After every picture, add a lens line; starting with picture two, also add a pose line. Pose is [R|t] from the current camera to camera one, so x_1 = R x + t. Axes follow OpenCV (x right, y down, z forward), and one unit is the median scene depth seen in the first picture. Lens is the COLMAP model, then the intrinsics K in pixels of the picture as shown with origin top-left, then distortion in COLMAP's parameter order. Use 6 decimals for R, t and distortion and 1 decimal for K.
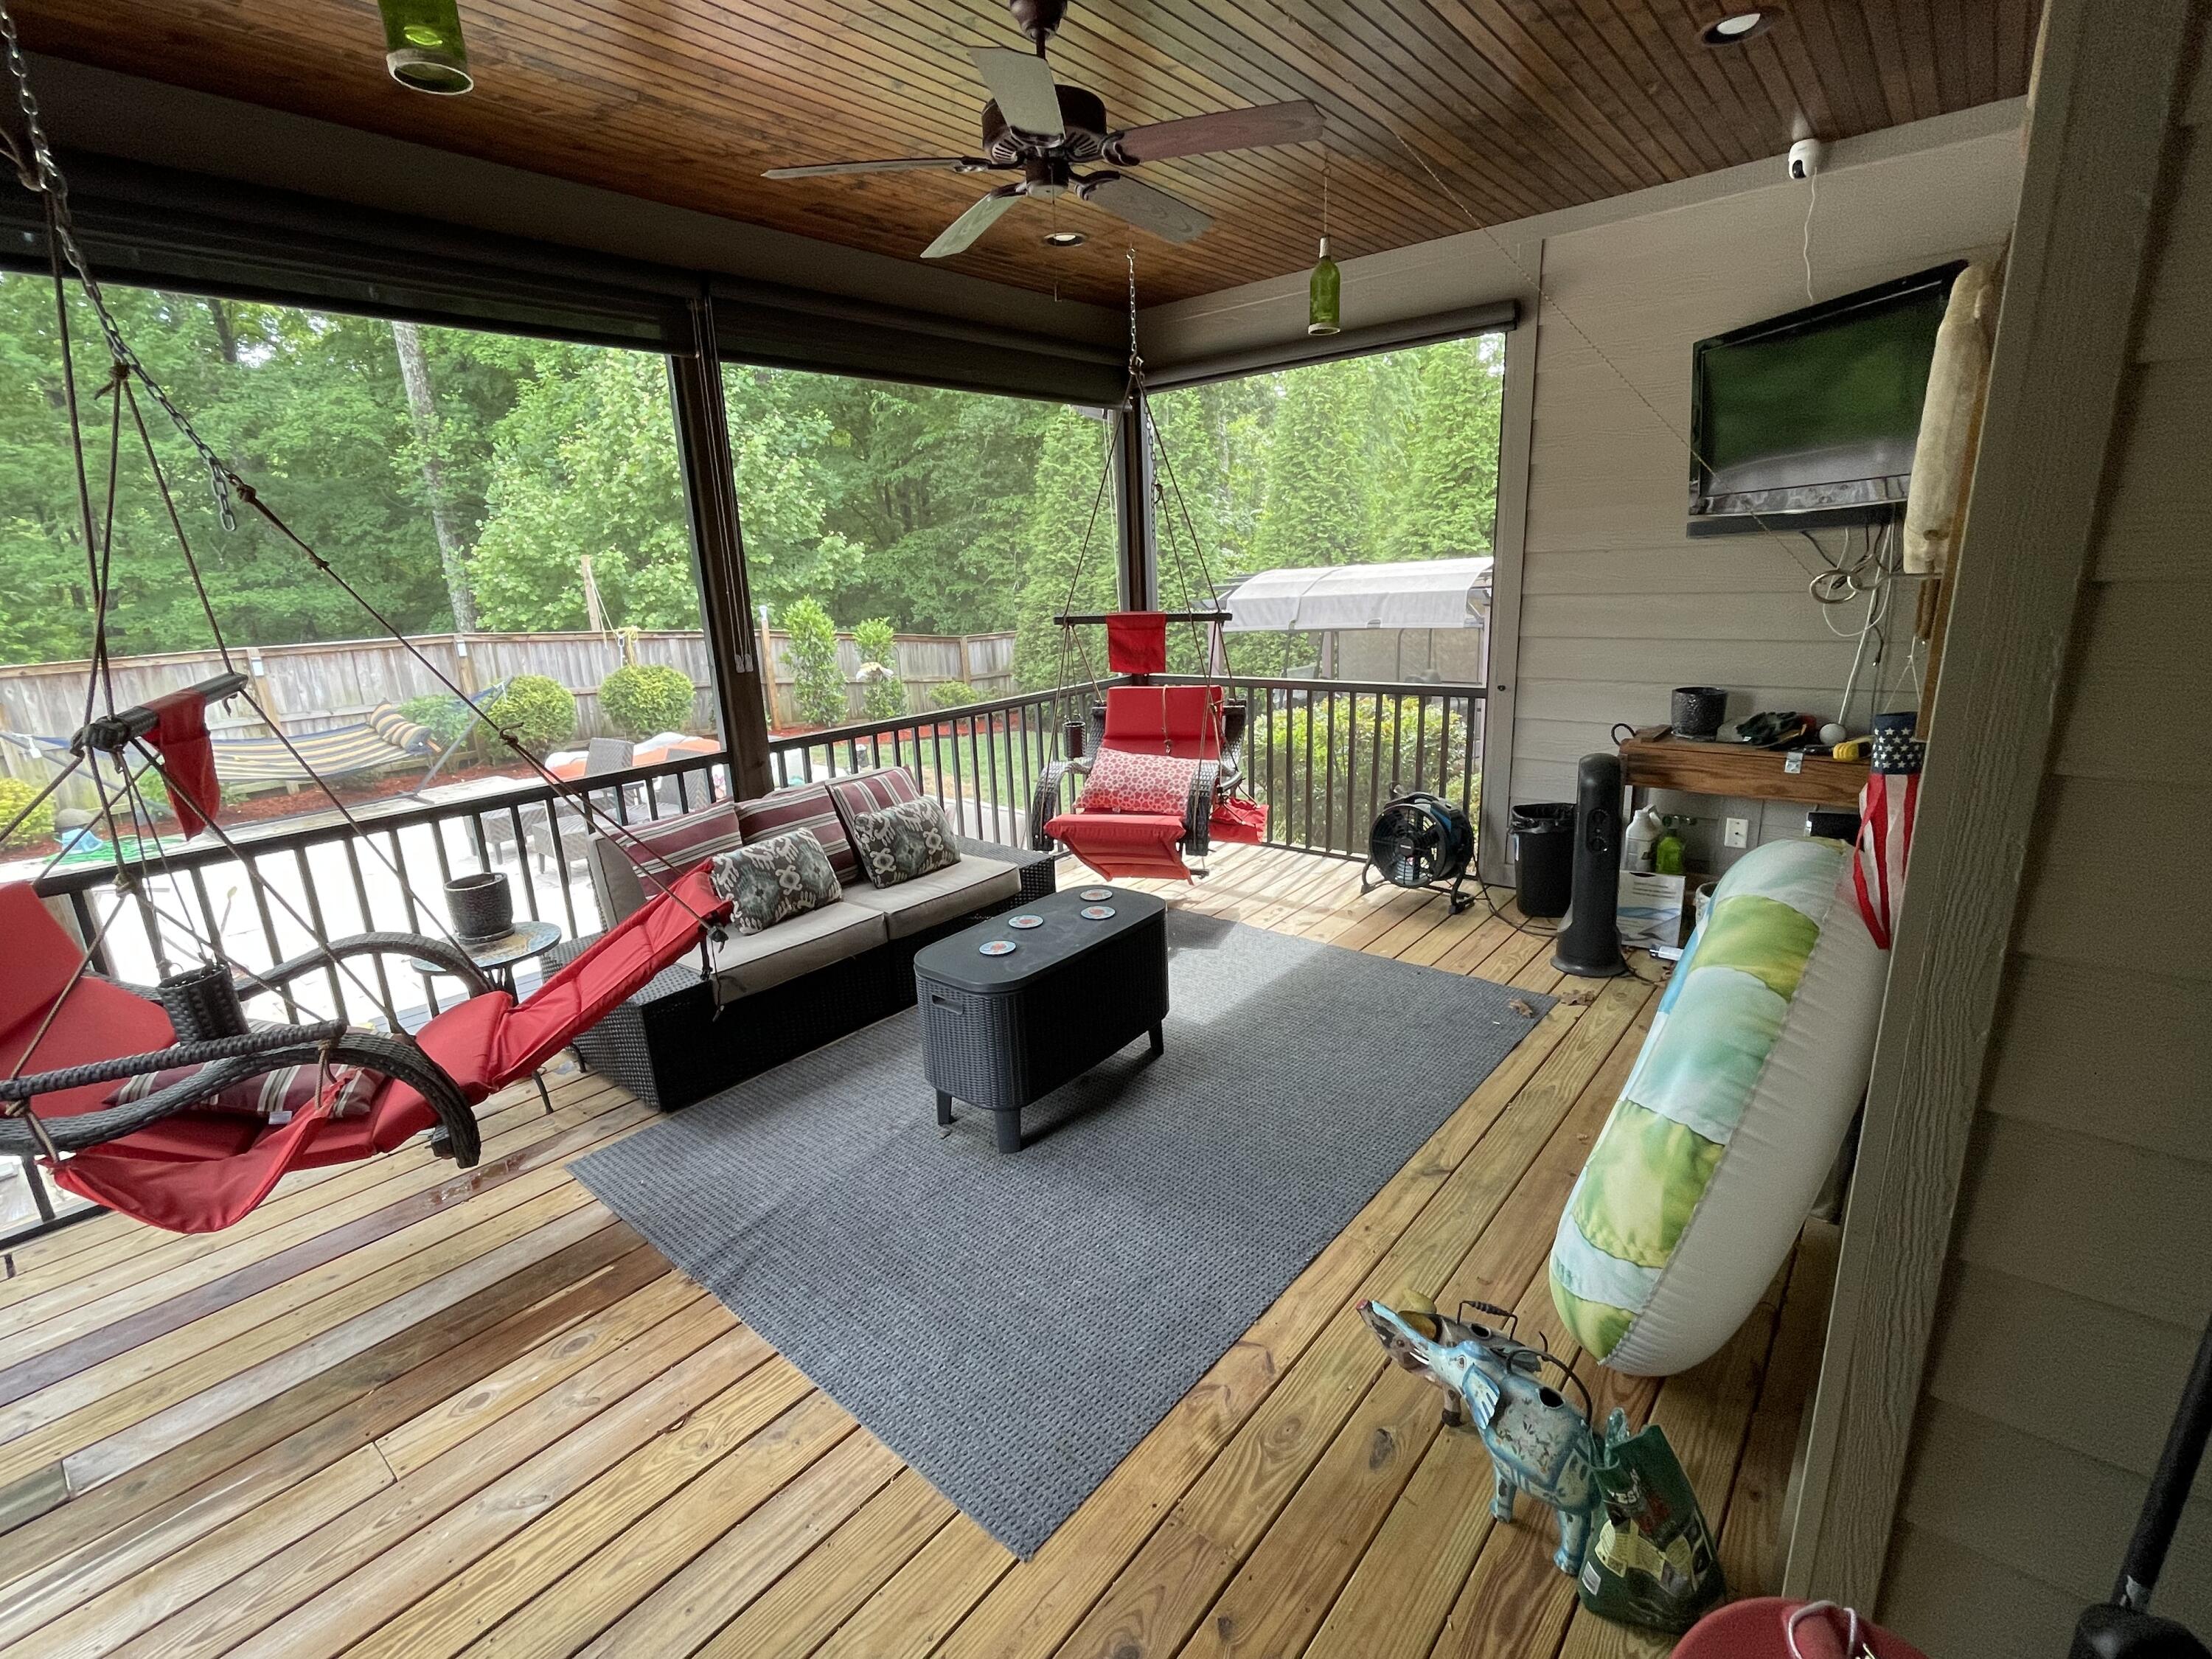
lens RADIAL K [[1014.9, 0, 1106.0], [0, 1014.9, 829.5], [0, 0, 1]] dist [-0.000666, 0.000163]
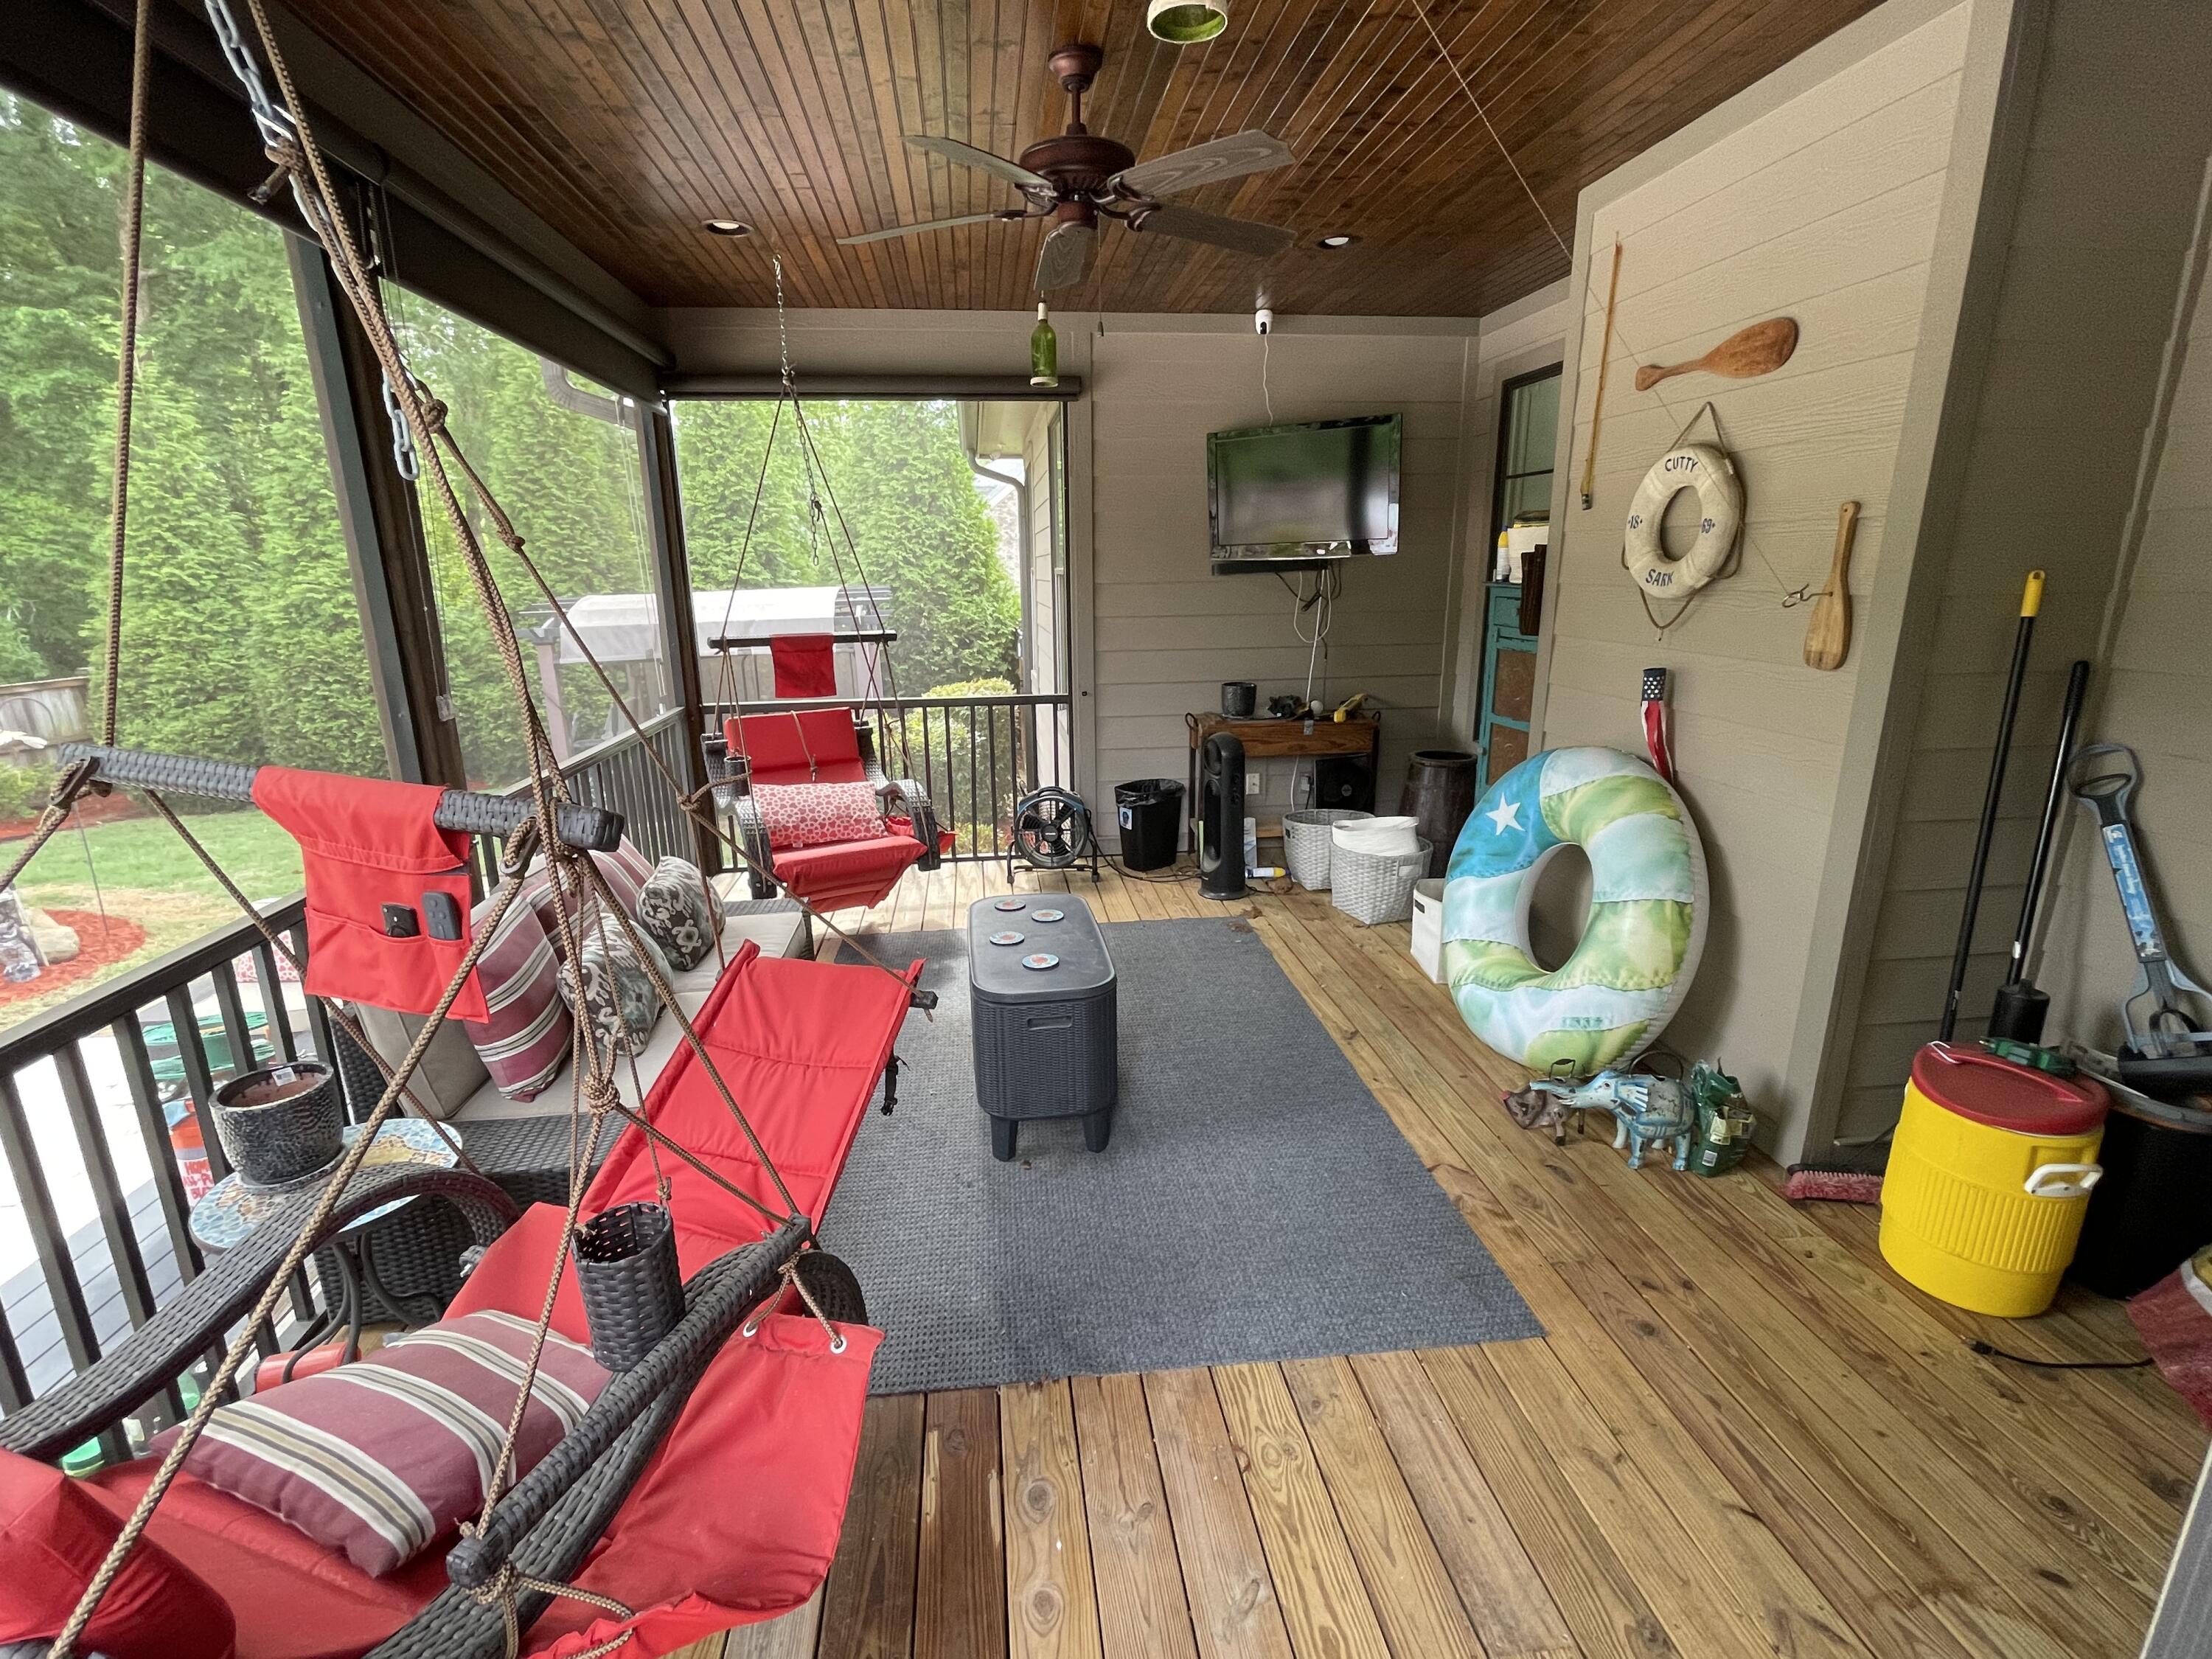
lens RADIAL K [[998.5, 0, 1106.0], [0, 998.5, 829.5], [0, 0, 1]] dist [-0.000572, 0.000252]
pose [[0.680634, -0.150250, 0.717051, -0.485887], [0.169894, 0.984434, 0.045012, -0.028569], [-0.712653, 0.091186, 0.695566, 0.169852]]
